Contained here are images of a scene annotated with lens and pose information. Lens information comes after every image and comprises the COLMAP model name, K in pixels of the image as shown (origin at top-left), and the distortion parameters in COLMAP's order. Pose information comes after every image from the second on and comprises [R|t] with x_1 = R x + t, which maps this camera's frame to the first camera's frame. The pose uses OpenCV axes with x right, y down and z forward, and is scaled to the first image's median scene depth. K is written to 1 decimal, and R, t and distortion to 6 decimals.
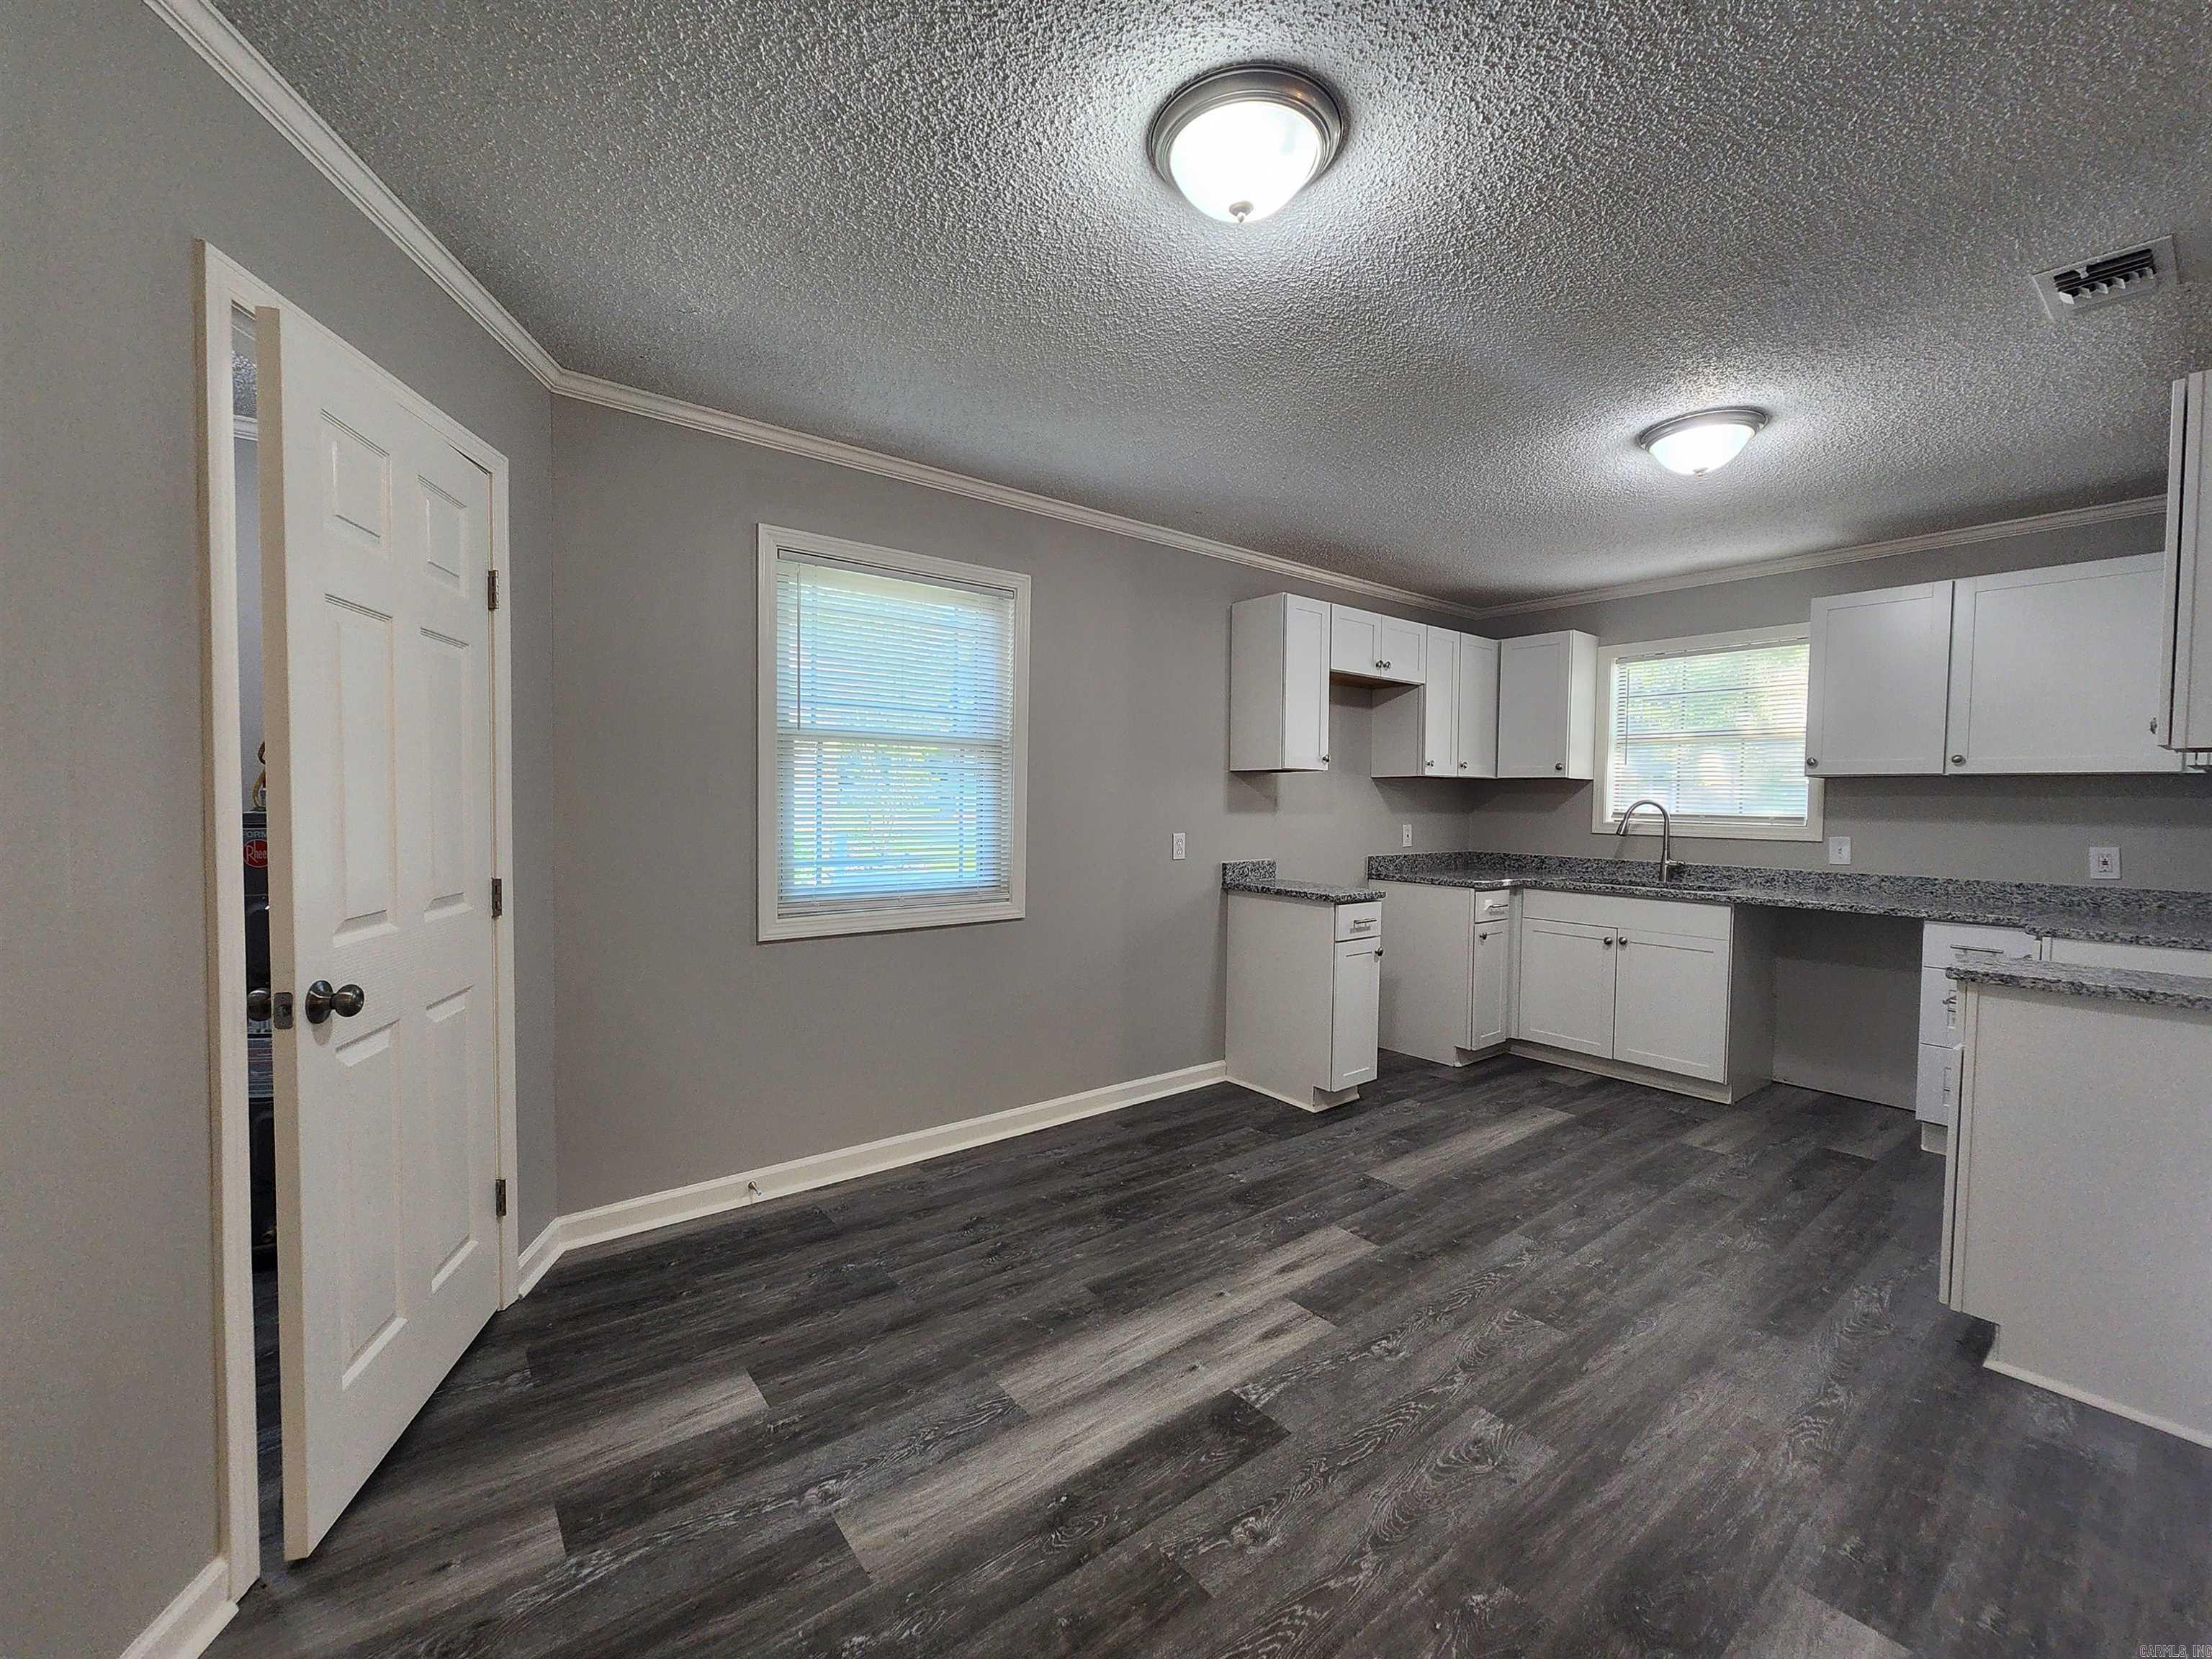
lens RADIAL K [[904.8, 0, 1107.9], [0, 904.8, 832.4], [0, 0, 1]] dist [0.000524, -0.001131]
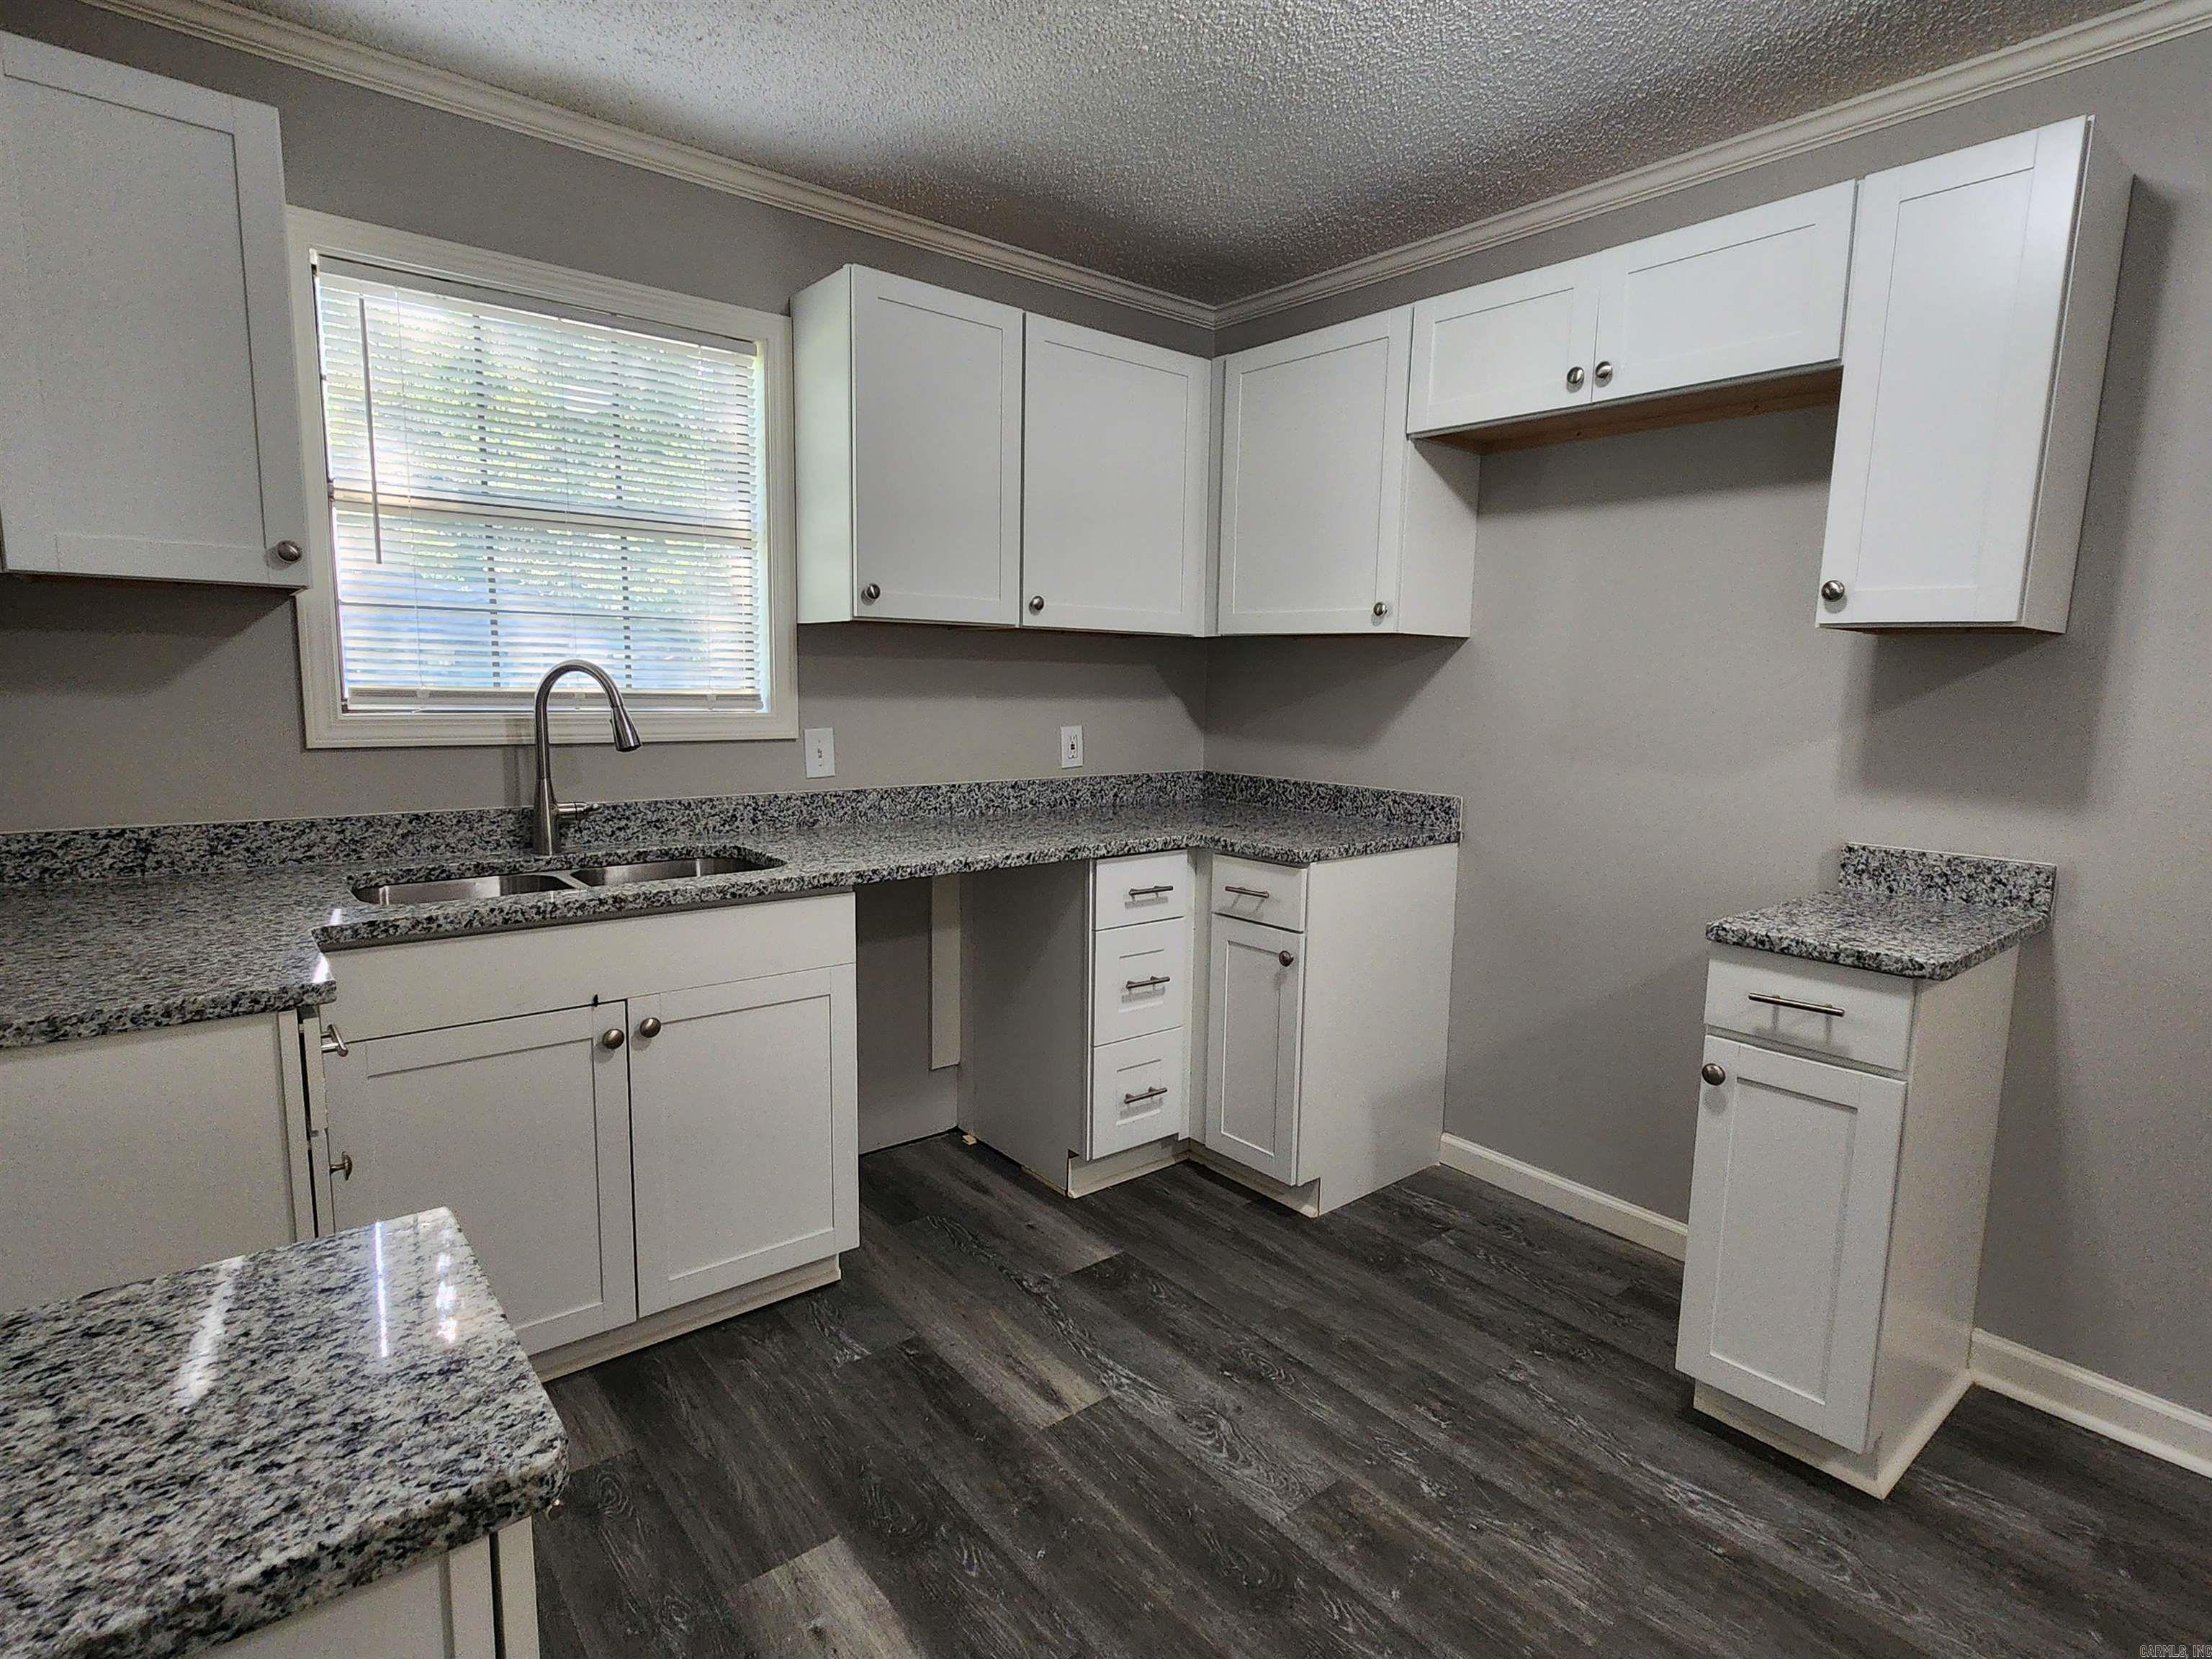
lens RADIAL K [[1140.4, 0, 1112.7], [0, 1140.4, 827.8], [0, 0, 1]] dist [-0.000800, 0.002804]
pose [[-0.024378, -0.147493, 0.988763, 0.110487], [0.015649, 0.988879, 0.147896, -0.043146], [-0.999580, 0.019079, -0.021798, 0.993007]]
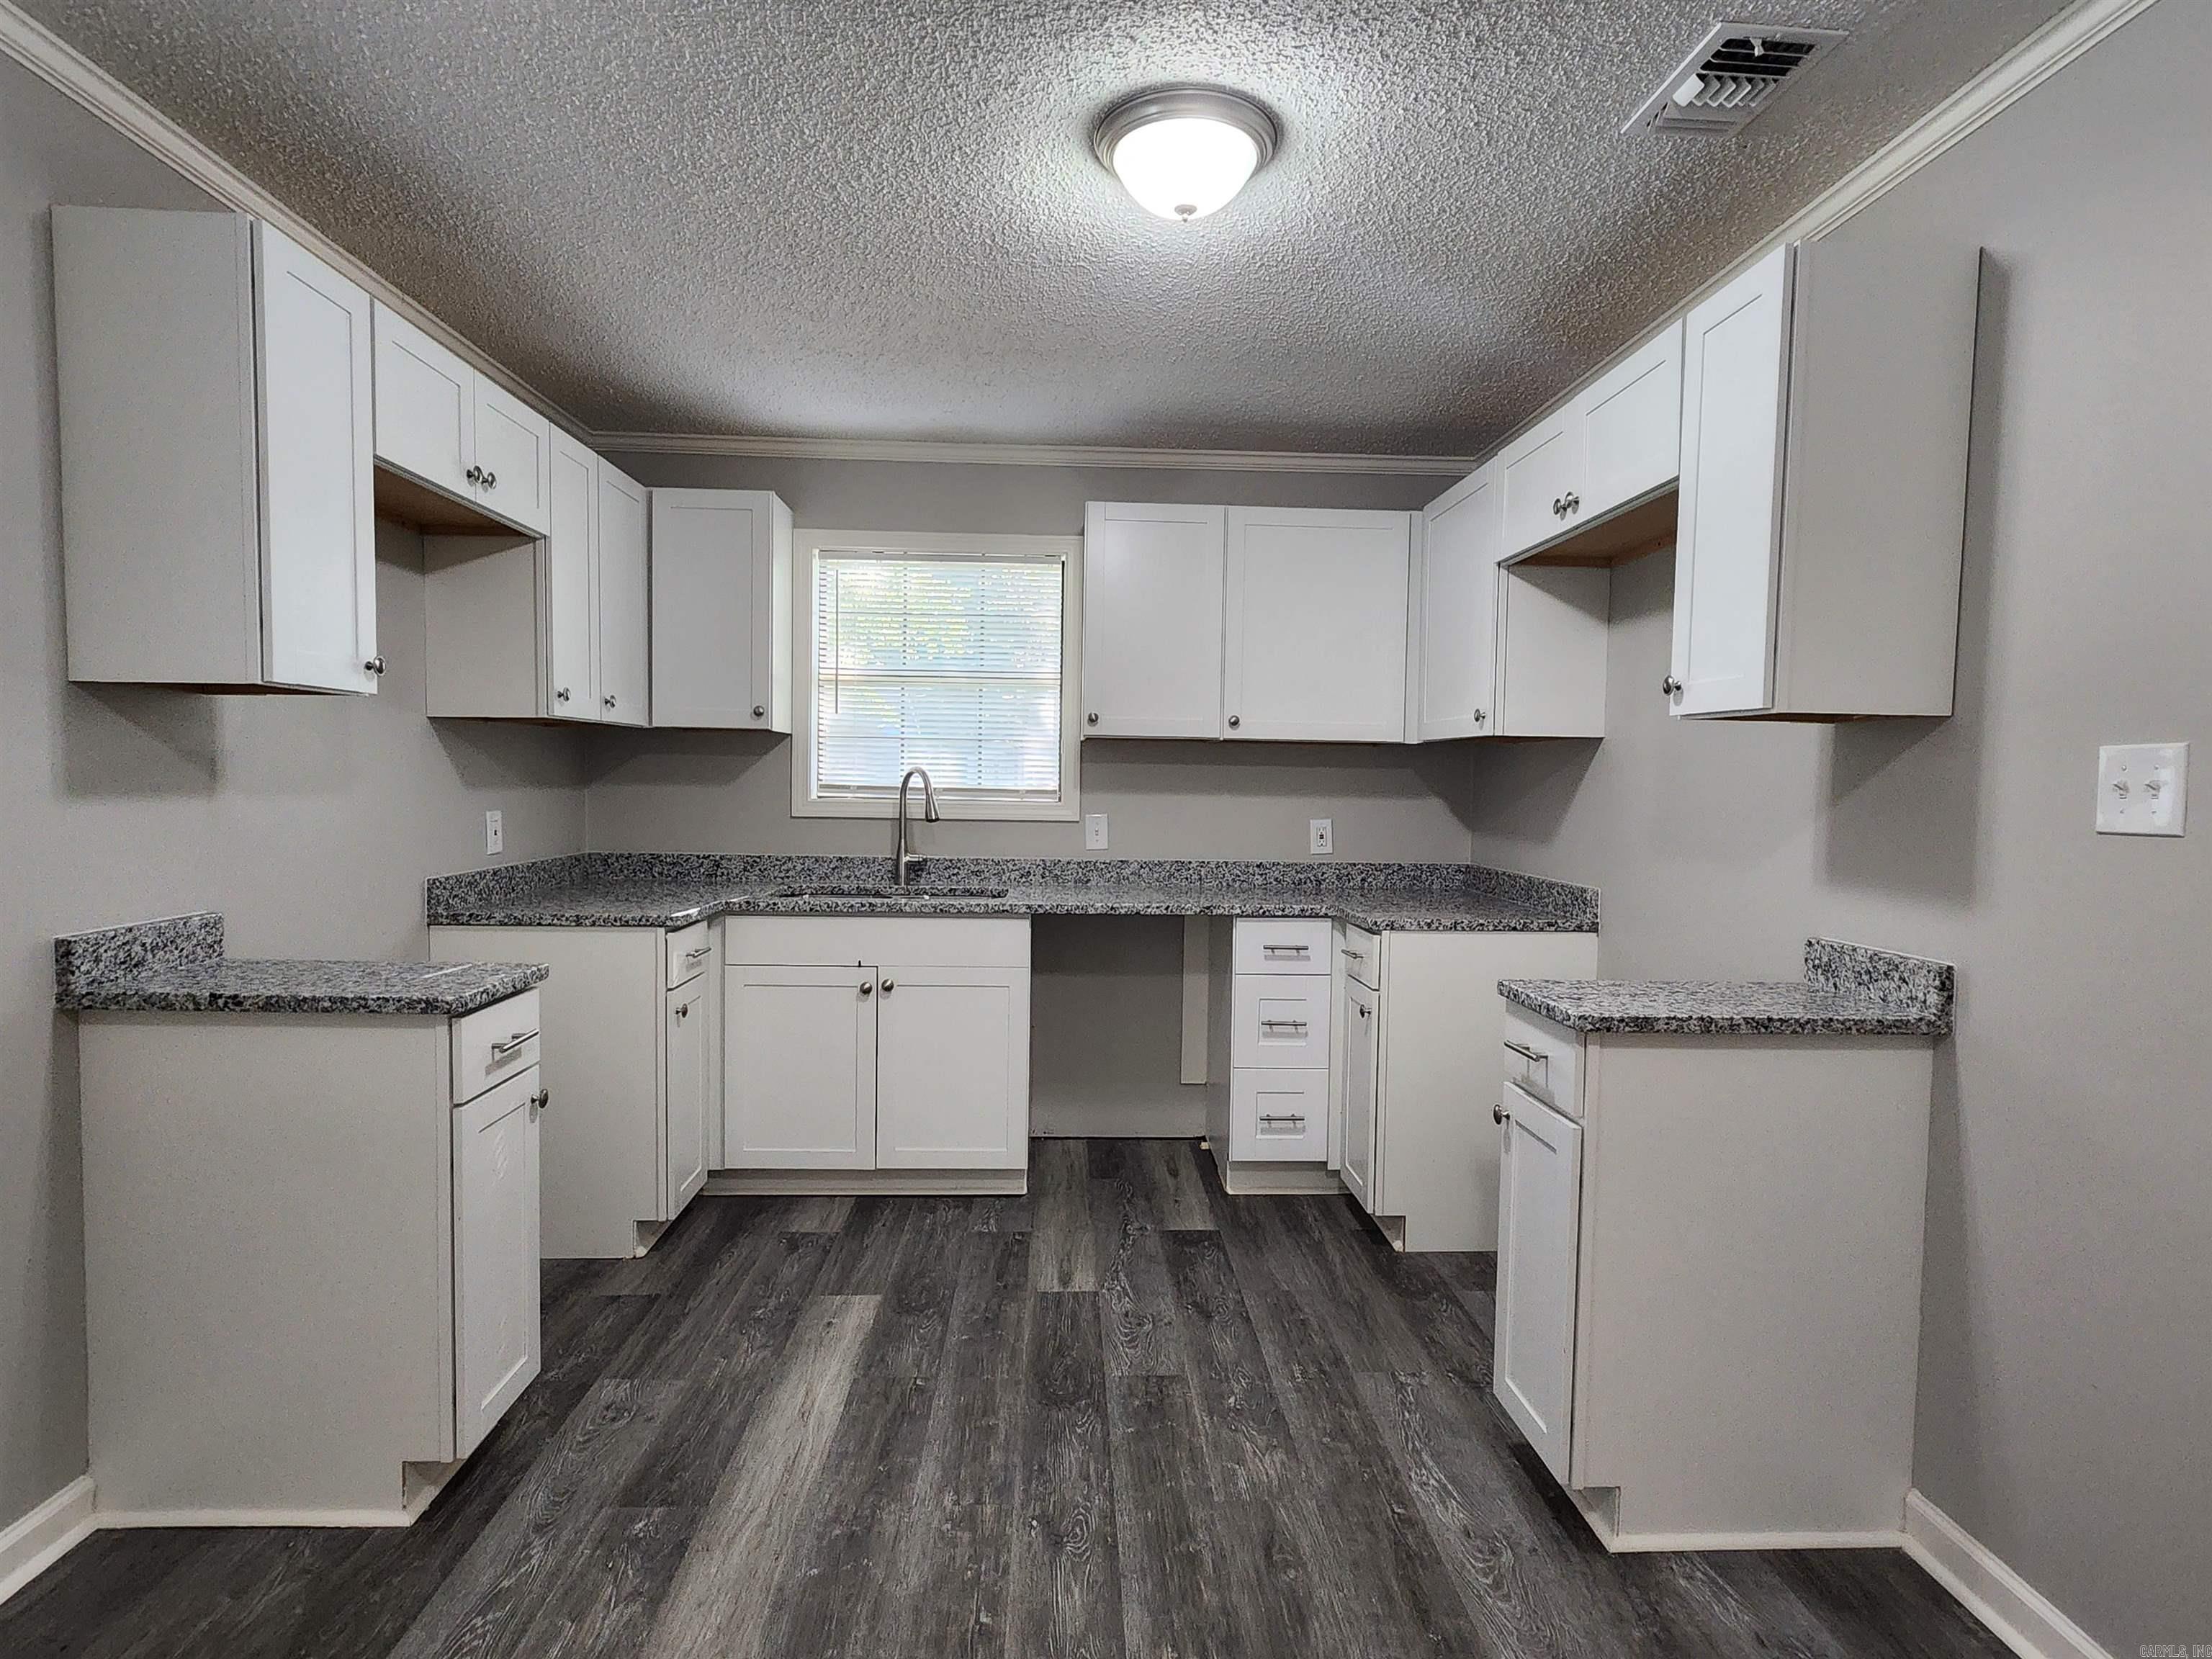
lens RADIAL K [[1140.4, 0, 1106.2], [0, 1140.4, 831.2], [0, 0, 1]] dist [-0.000800, 0.002804]
pose [[0.582847, -0.041727, 0.811510, 0.005955], [0.020899, 0.999120, 0.036363, -0.019936], [-0.812313, -0.004234, 0.583207, 0.490814]]
